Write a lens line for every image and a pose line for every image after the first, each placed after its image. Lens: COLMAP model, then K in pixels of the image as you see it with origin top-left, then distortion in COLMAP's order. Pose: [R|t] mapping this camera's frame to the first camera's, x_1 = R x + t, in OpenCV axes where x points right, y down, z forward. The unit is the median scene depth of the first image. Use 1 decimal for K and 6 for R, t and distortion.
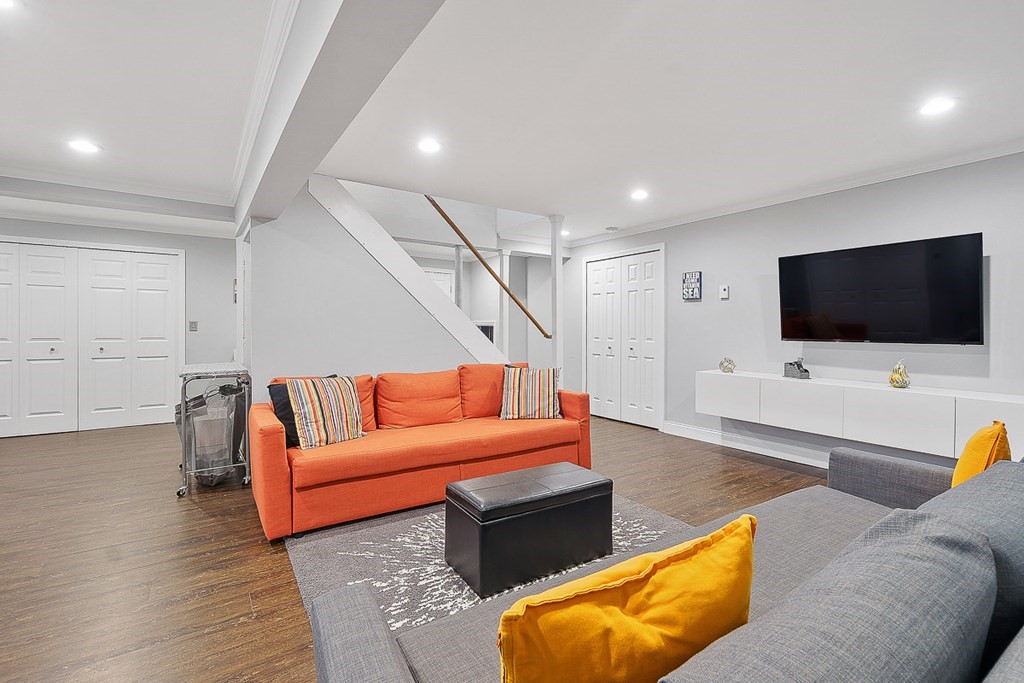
lens RADIAL K [[457.1, 0, 511.0], [0, 457.1, 328.0], [0, 0, 1]] dist [0.001357, 0.000174]
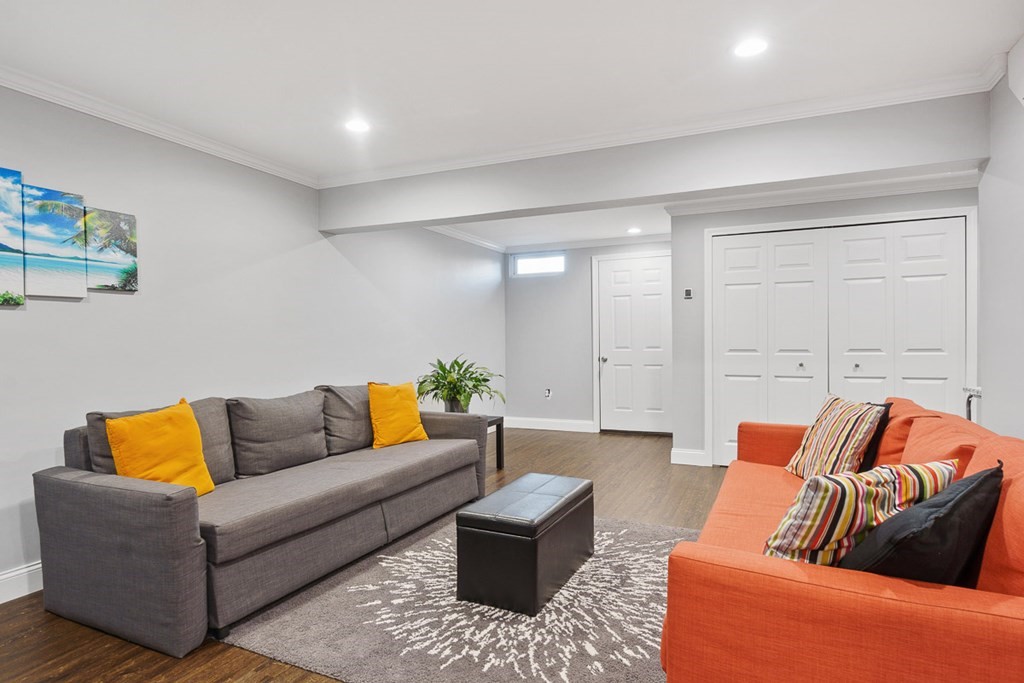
lens RADIAL K [[577.8, 0, 512.0], [0, 577.8, 341.5], [0, 0, 1]] dist [0.001315, 0.000514]
pose [[-0.850016, 0.007619, -0.526702, 0.439093], [0.009075, 0.999959, -0.000179, 0.009032], [0.526679, -0.004932, -0.850050, 1.239360]]
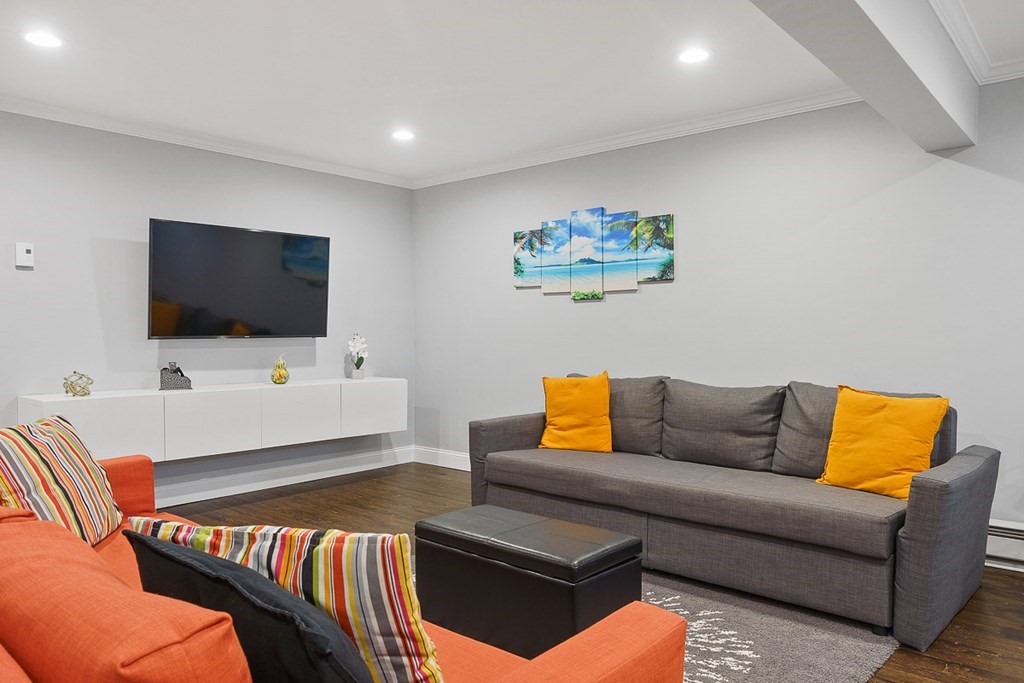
lens RADIAL K [[717.8, 0, 512.0], [0, 717.8, 341.5], [0, 0, 1]] dist [-0.011875, -0.003367]
pose [[-0.254801, -0.018452, 0.966817, -0.638057], [0.000483, 0.999815, 0.019209, 0.011369], [-0.966993, 0.005361, -0.254745, 0.803118]]
